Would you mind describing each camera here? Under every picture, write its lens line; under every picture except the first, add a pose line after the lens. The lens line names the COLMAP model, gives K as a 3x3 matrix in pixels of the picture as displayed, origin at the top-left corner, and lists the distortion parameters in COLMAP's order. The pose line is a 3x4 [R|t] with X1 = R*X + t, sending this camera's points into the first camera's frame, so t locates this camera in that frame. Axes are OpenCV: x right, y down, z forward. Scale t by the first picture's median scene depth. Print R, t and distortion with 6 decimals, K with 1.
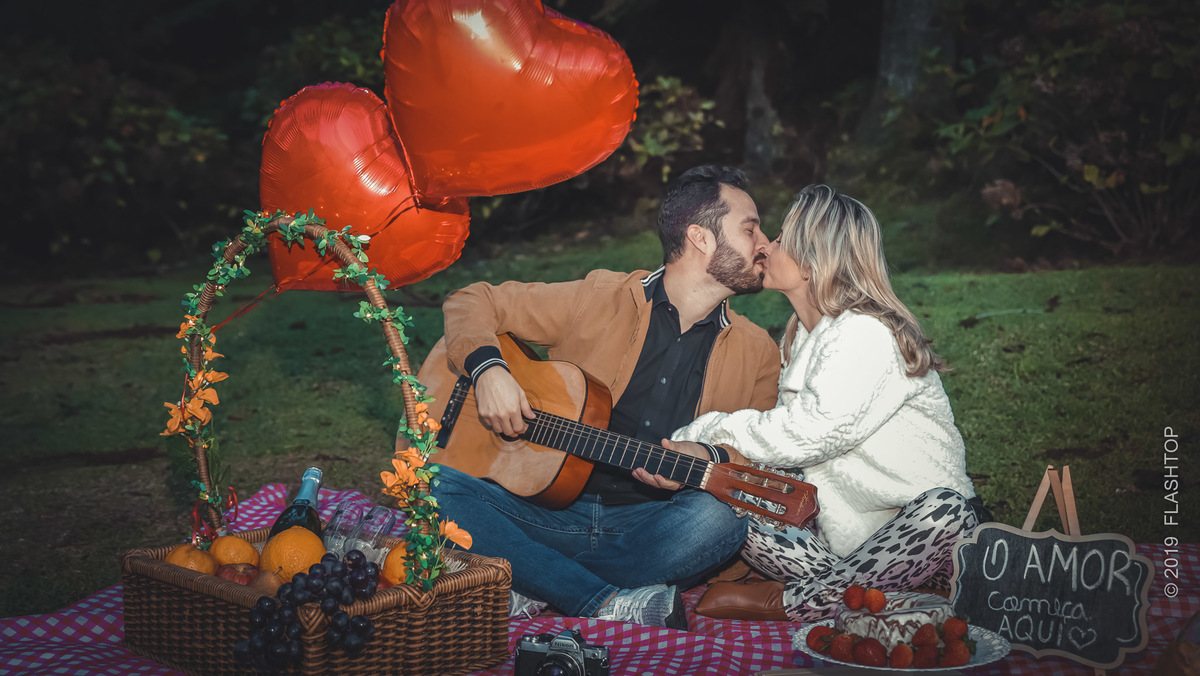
lens RADIAL K [[1556.0, 0, 536.0], [0, 1556.0, 338.8], [0, 0, 1]] dist [0.013650, 0.275445]
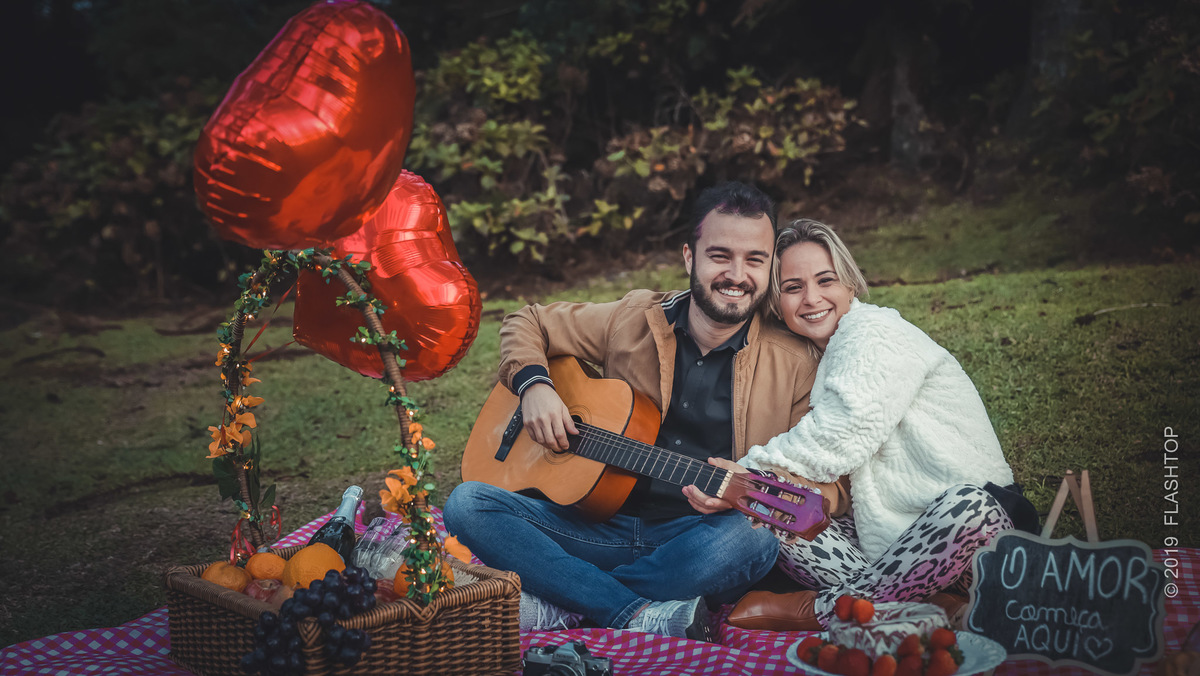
lens RADIAL K [[1556.0, 0, 536.0], [0, 1556.0, 338.8], [0, 0, 1]] dist [0.013650, 0.275445]
pose [[0.988606, -0.032705, -0.146929, 0.130236], [0.032067, 0.999463, -0.006712, -0.004347], [0.147070, 0.001924, 0.989124, -0.010776]]
